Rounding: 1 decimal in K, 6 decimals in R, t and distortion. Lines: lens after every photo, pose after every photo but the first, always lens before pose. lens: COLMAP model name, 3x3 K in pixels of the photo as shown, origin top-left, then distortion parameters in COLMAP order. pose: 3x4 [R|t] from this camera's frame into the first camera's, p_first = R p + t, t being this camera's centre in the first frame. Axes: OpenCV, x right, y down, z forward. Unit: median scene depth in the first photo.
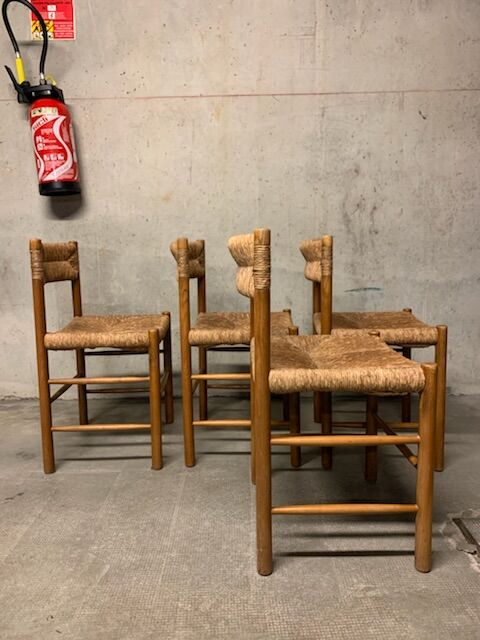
lens RADIAL K [[497.7, 0, 238.1], [0, 497.7, 317.5], [0, 0, 1]] dist [0.027003, -0.020091]
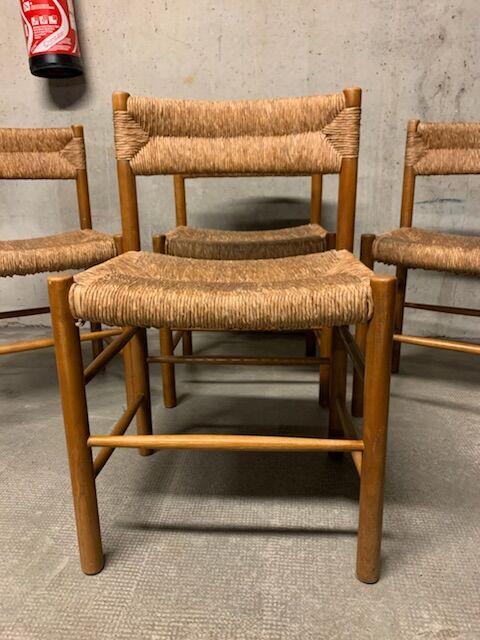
lens RADIAL K [[497.7, 0, 241.9], [0, 497.7, 316.5], [0, 0, 1]] dist [0.027003, -0.020091]
pose [[0.995550, 0.030045, -0.089320, 0.020938], [-0.018696, 0.991944, 0.125288, 0.031258], [0.092365, -0.123061, 0.988092, 0.185956]]
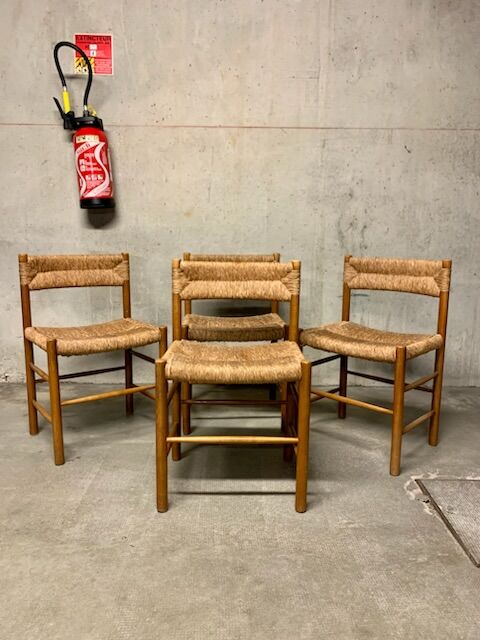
lens RADIAL K [[497.7, 0, 242.7], [0, 497.7, 316.7], [0, 0, 1]] dist [0.027003, -0.020091]
pose [[0.999356, 0.023983, 0.026697, -0.041680], [-0.024564, 0.999463, 0.021683, -0.026762], [-0.026163, -0.022325, 0.999408, -0.175466]]
